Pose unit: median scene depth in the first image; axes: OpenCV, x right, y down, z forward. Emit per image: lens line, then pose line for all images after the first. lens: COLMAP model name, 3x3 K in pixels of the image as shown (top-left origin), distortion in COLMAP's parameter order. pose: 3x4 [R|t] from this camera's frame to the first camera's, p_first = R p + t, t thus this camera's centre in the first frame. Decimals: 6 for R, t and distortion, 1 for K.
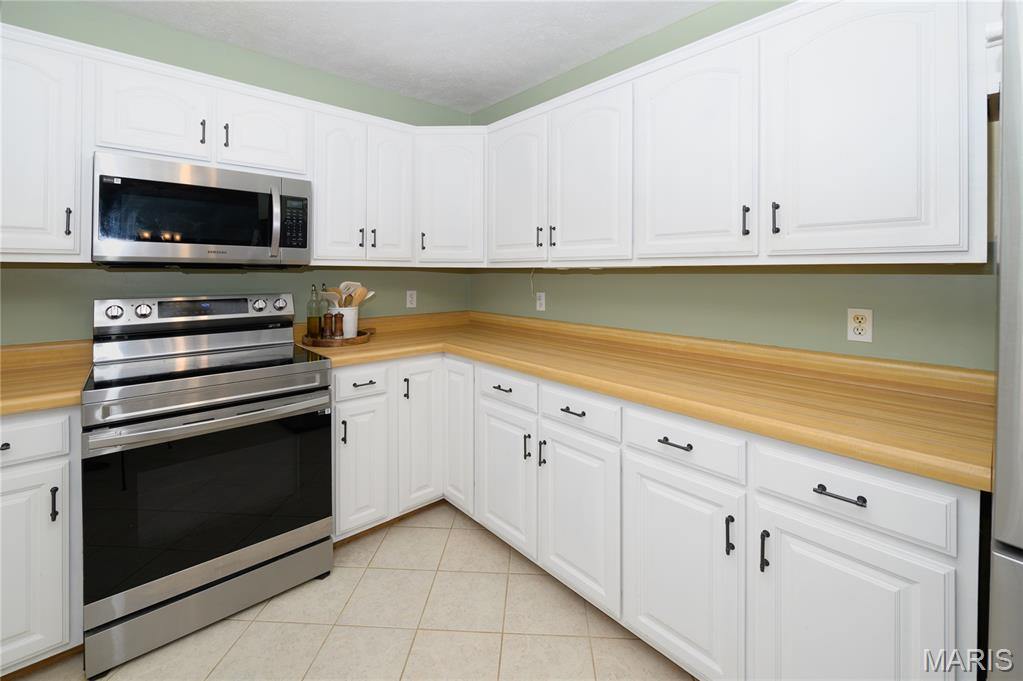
lens RADIAL K [[435.4, 0, 513.5], [0, 435.4, 267.1], [0, 0, 1]] dist [-0.002158, -0.000228]
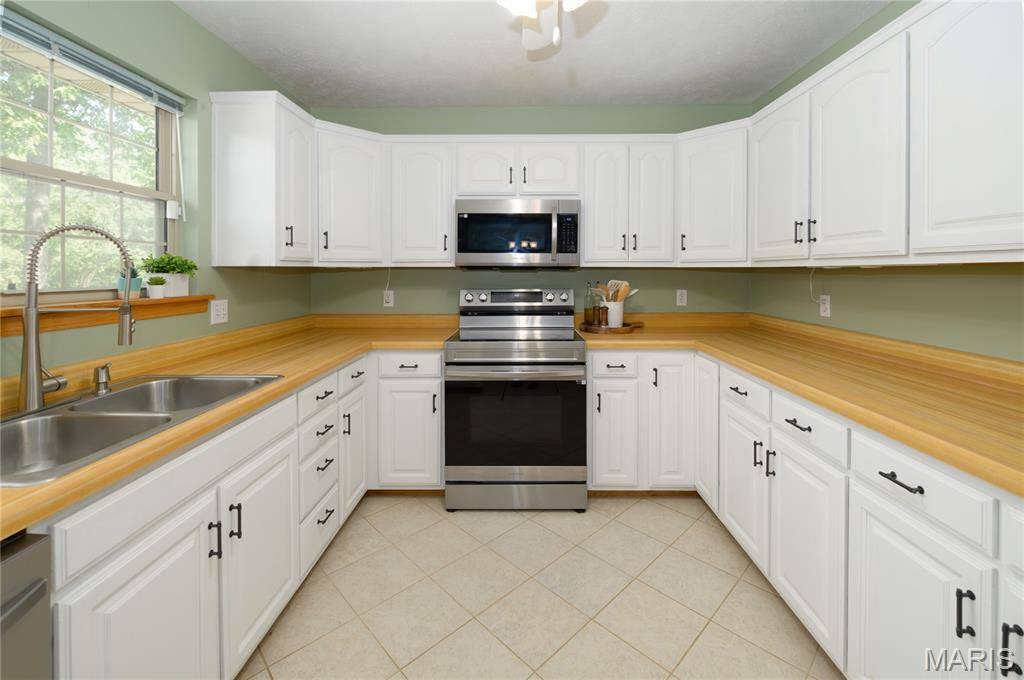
lens RADIAL K [[435.8, 0, 514.0], [0, 435.8, 266.5], [0, 0, 1]] dist [-0.002158, -0.000228]
pose [[0.737148, -0.010271, -0.675653, 0.251661], [0.009660, 0.999942, -0.004662, -0.000491], [0.675662, -0.003090, 0.737205, -0.058589]]
